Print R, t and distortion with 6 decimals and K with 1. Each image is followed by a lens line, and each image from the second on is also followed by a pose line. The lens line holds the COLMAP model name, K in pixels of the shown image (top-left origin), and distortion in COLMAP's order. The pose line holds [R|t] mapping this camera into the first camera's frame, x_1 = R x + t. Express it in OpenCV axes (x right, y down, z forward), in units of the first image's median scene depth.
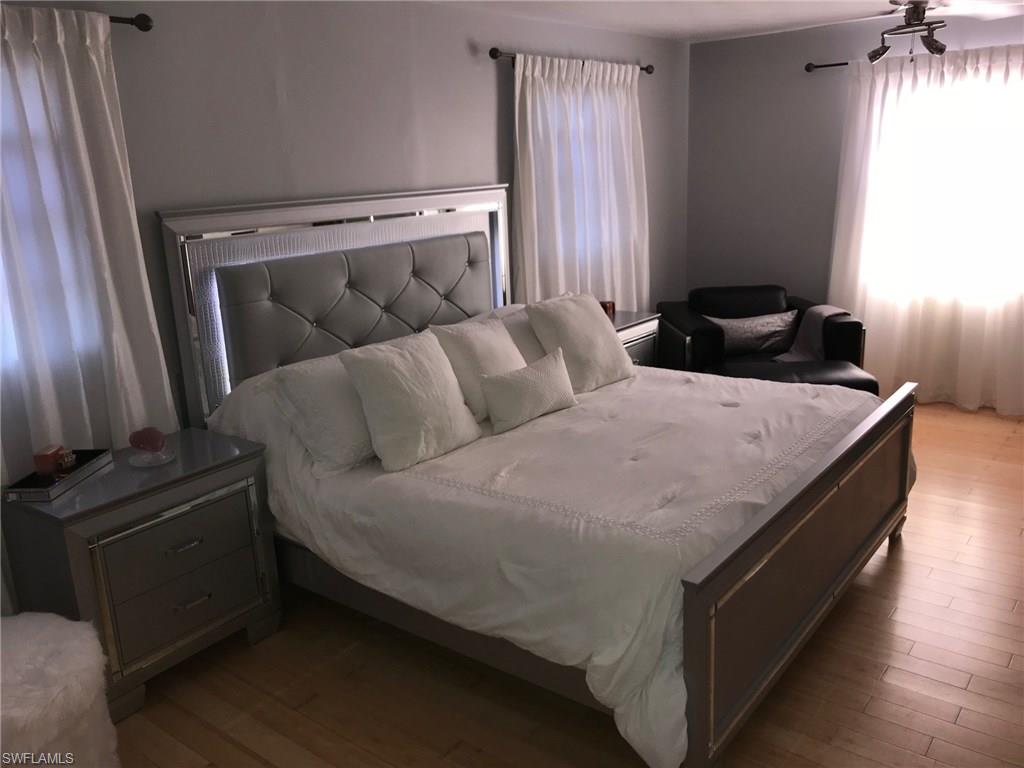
lens RADIAL K [[835.4, 0, 511.6], [0, 835.4, 382.3], [0, 0, 1]] dist [0.035050, -0.060961]
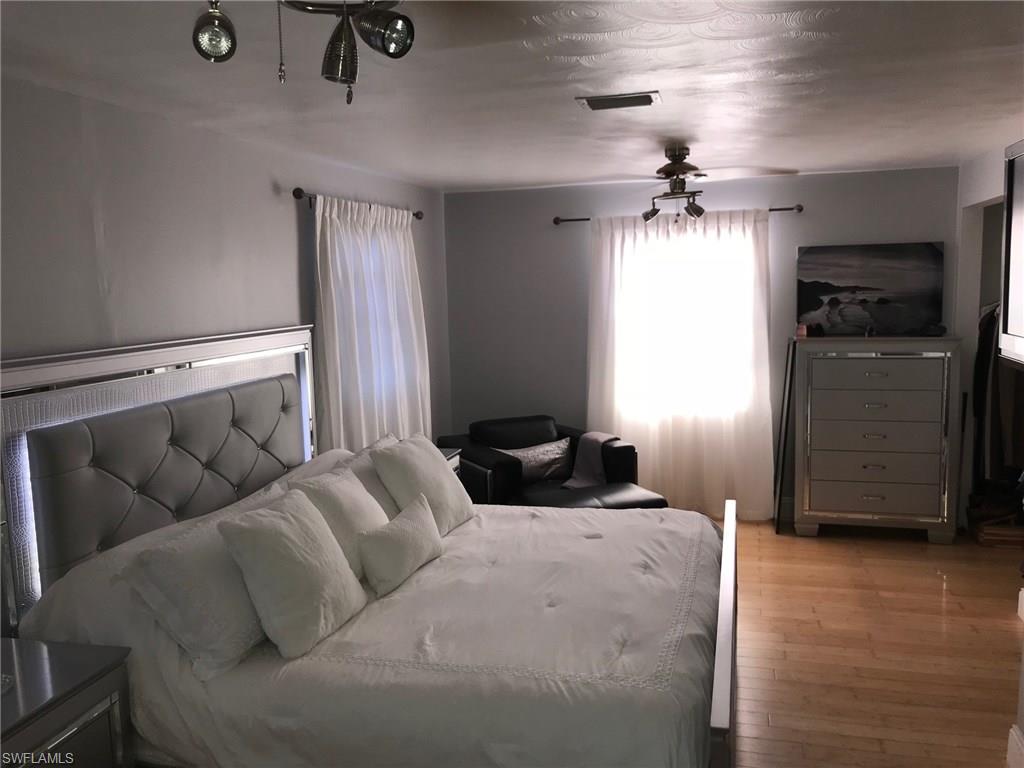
lens RADIAL K [[835.4, 0, 520.9], [0, 835.4, 375.3], [0, 0, 1]] dist [0.035050, -0.060961]
pose [[0.919883, -0.026203, 0.391317, -0.194260], [0.088432, 0.985928, -0.141863, -0.027383], [-0.382093, 0.165102, 0.909256, 0.060032]]
